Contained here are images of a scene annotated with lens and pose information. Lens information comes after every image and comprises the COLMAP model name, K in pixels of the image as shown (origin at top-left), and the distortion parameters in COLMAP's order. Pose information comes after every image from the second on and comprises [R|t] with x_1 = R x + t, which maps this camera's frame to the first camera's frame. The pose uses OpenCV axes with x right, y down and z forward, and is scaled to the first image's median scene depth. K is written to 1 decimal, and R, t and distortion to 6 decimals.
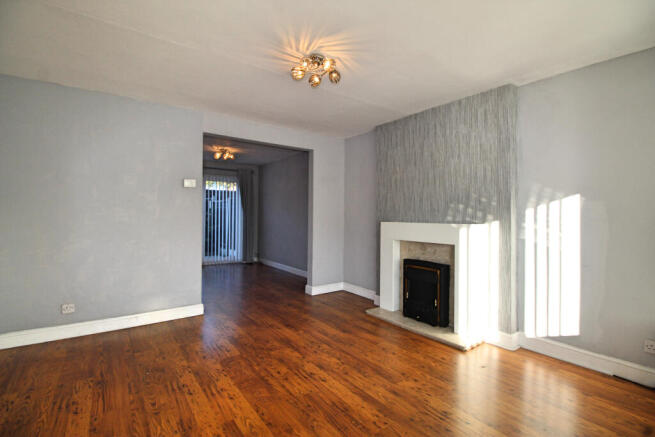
lens RADIAL K [[303.9, 0, 329.4], [0, 303.9, 216.7], [0, 0, 1]] dist [0.002743, -0.014031]
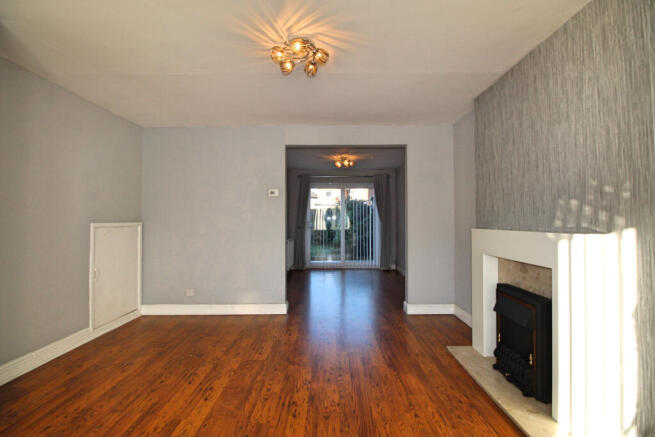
lens RADIAL K [[303.9, 0, 329.4], [0, 303.9, 216.7], [0, 0, 1]] dist [0.002743, -0.014031]
pose [[0.805048, -0.017665, -0.592947, 0.391727], [0.006892, 0.999768, -0.020426, 0.000722], [0.593170, 0.012357, 0.804982, 0.252403]]
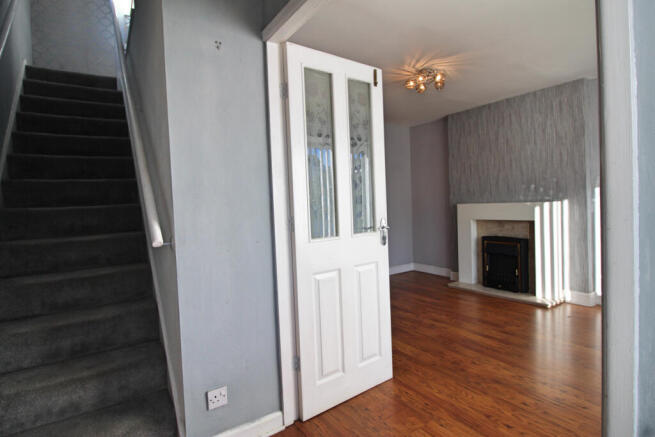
lens RADIAL K [[344.8, 0, 327.5], [0, 344.8, 218.5], [0, 0, 1]] dist [-0.005510, -0.001665]
pose [[0.998242, -0.044943, -0.038642, -0.300806], [0.046491, 0.998112, 0.040146, -0.003377], [0.036764, -0.041872, 0.998446, -0.309705]]
